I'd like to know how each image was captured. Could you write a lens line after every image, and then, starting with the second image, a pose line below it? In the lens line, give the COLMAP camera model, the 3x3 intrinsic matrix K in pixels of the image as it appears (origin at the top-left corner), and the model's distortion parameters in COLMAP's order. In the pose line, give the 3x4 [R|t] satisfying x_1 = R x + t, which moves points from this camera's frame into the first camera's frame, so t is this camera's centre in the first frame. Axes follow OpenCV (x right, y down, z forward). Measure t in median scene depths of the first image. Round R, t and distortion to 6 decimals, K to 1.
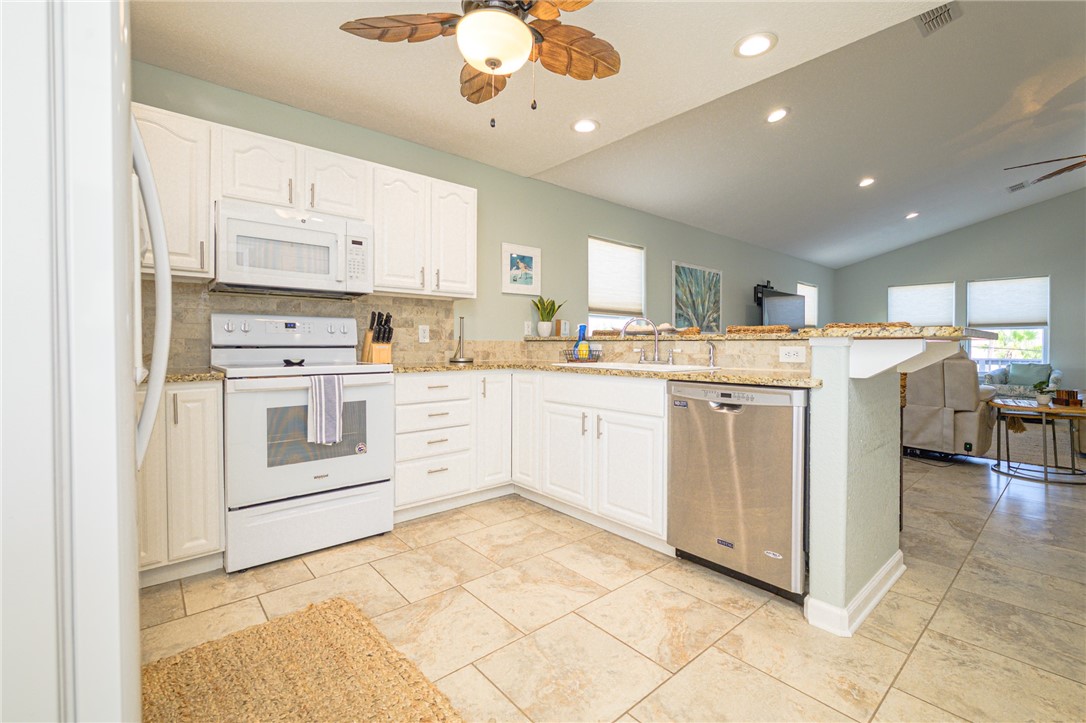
lens RADIAL K [[482.8, 0, 536.4], [0, 482.8, 351.4], [0, 0, 1]] dist [-0.000107, 0.000397]
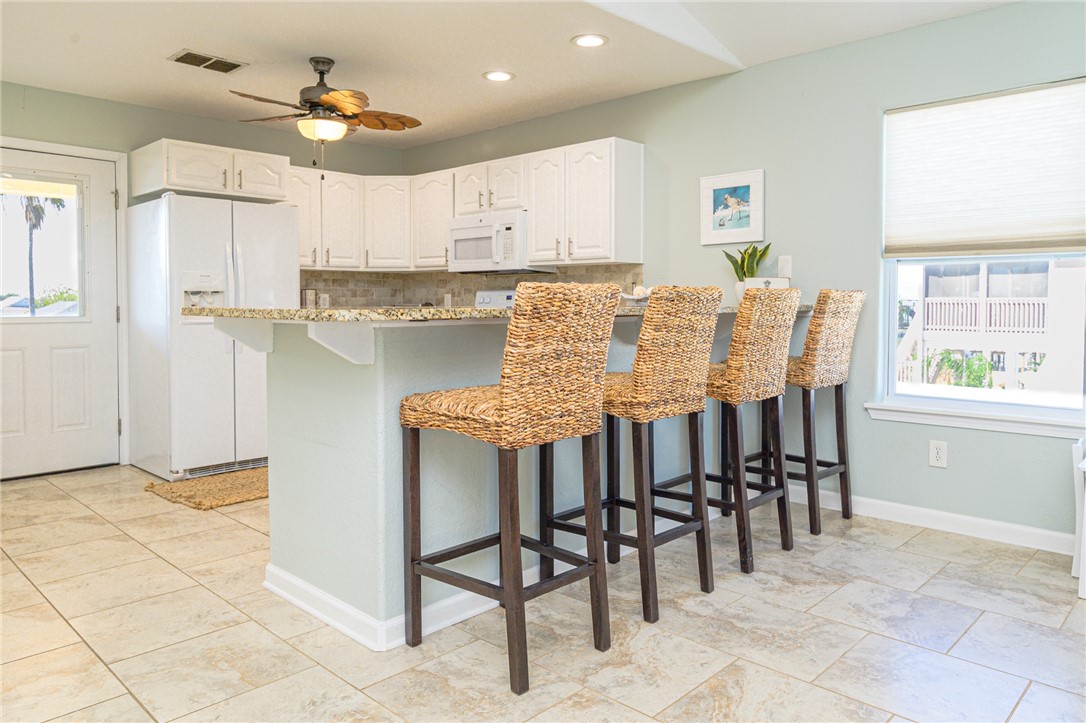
lens RADIAL K [[750.4, 0, 545.7], [0, 750.4, 323.5], [0, 0, 1]] dist [0.000861, 0.003000]
pose [[0.079261, 0.027362, -0.996478, 1.254950], [-0.015311, 0.999539, 0.026229, -0.032207], [0.996736, 0.013178, 0.079643, 0.787210]]
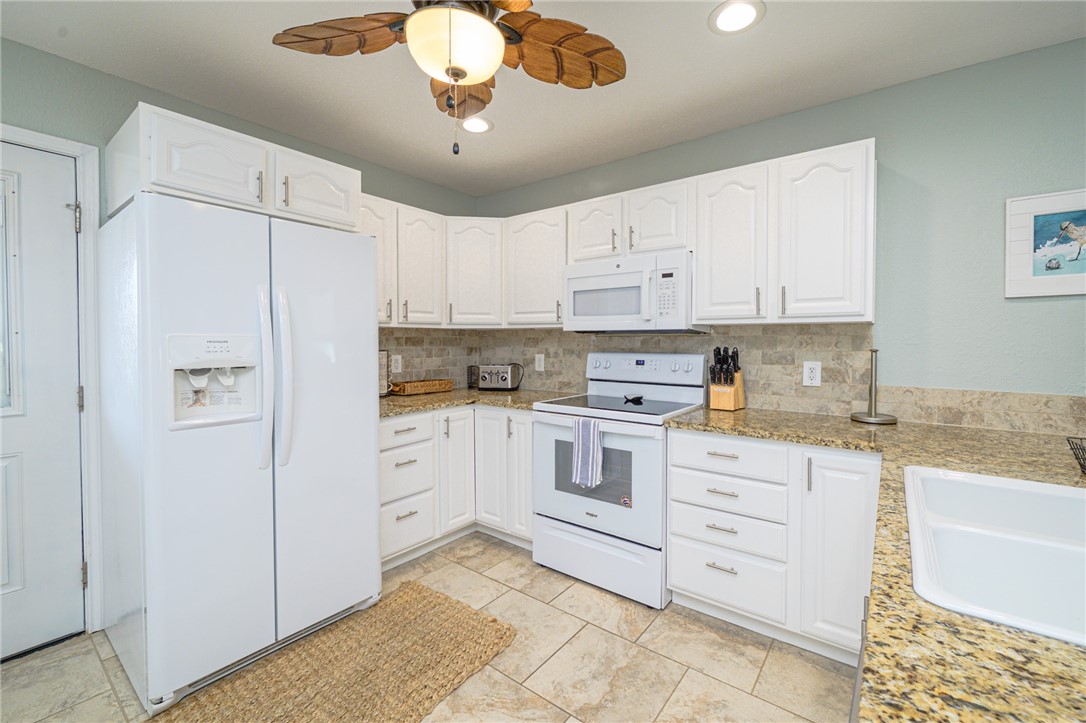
lens RADIAL K [[450.0, 0, 555.7], [0, 450.0, 348.8], [0, 0, 1]] dist [-0.002282, -0.000440]
pose [[0.212438, 0.016638, -0.977033, 0.343865], [-0.014387, 0.999800, 0.013897, -0.079484], [0.977069, 0.011104, 0.212635, 0.512360]]
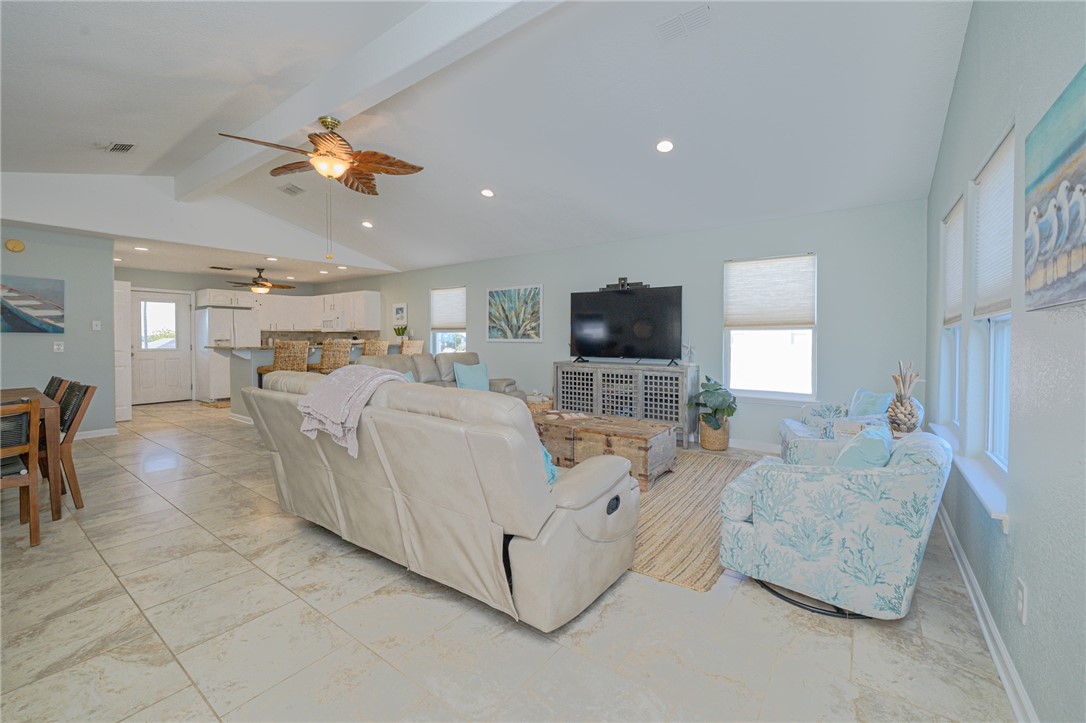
lens RADIAL K [[440.6, 0, 552.0], [0, 440.6, 344.6], [0, 0, 1]] dist [-0.000571, -0.000202]
pose [[0.224616, 0.013973, -0.974347, 2.630518], [-0.014173, 0.999838, 0.011071, -0.072452], [0.974344, 0.011322, 0.224778, 1.509866]]
